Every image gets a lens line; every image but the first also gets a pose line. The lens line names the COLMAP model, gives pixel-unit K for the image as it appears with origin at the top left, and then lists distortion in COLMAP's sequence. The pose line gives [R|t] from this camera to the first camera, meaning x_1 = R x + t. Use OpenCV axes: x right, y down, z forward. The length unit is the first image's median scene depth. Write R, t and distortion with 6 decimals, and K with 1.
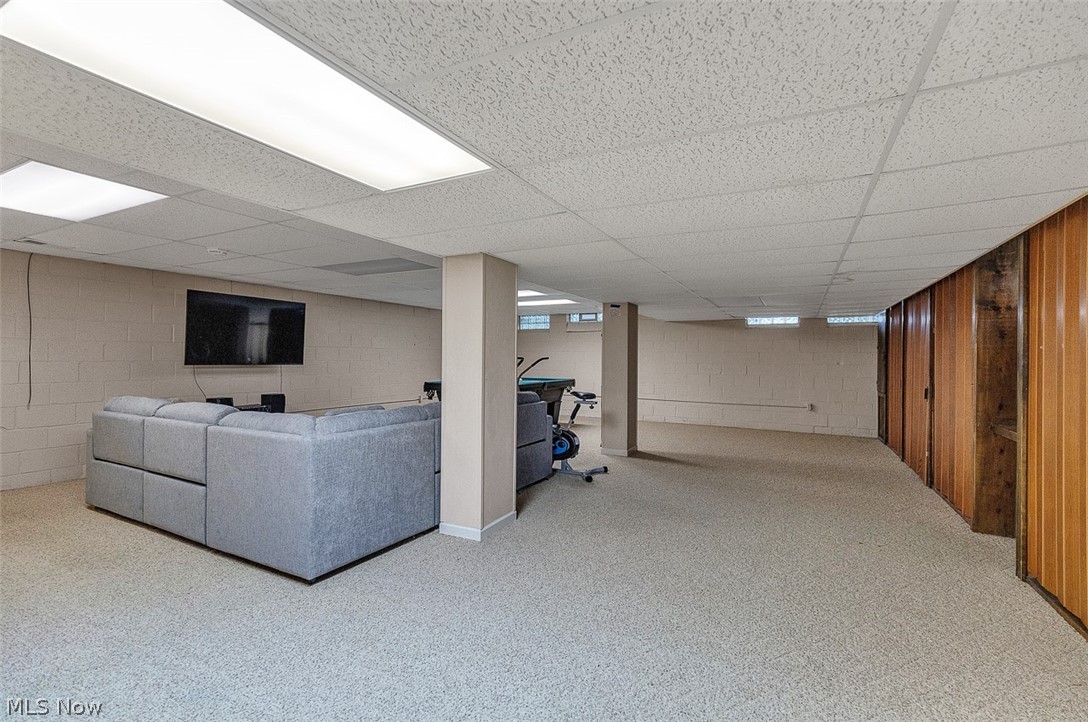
lens RADIAL K [[488.4, 0, 539.5], [0, 488.4, 365.1], [0, 0, 1]] dist [-0.000374, 0.000041]
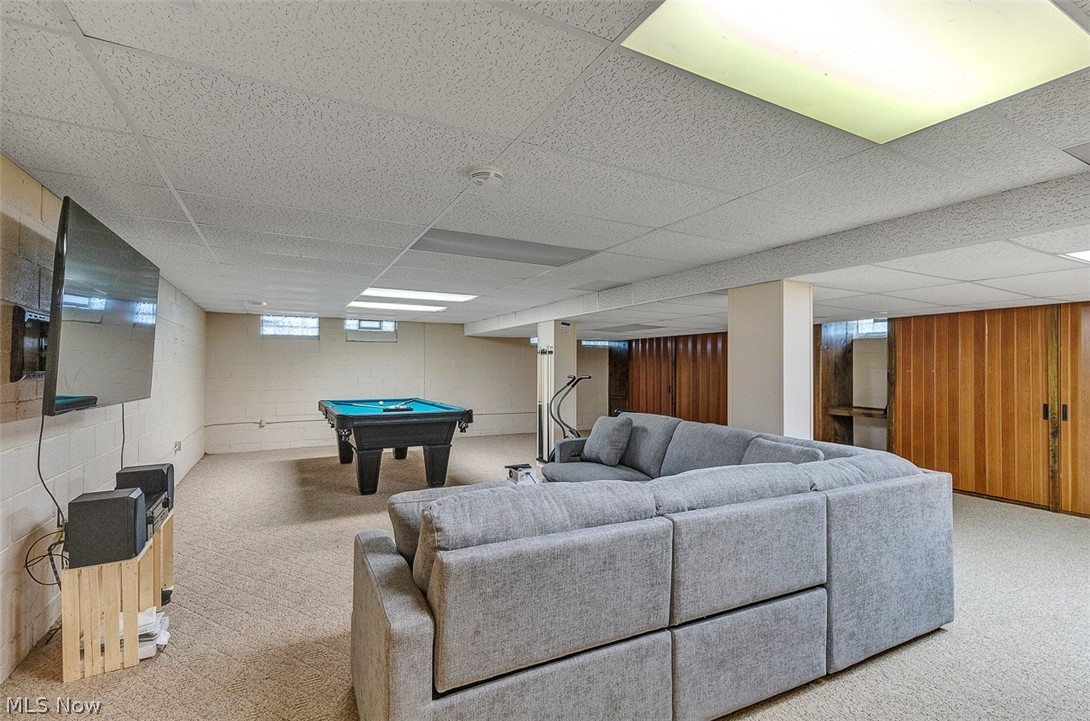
lens RADIAL K [[489.3, 0, 540.5], [0, 489.3, 364.6], [0, 0, 1]] dist [-0.000374, 0.000041]
pose [[0.562251, 0.003501, 0.826959, -0.436505], [0.014596, 0.999793, -0.014157, -0.013036], [-0.826837, 0.020030, 0.562084, 0.284834]]
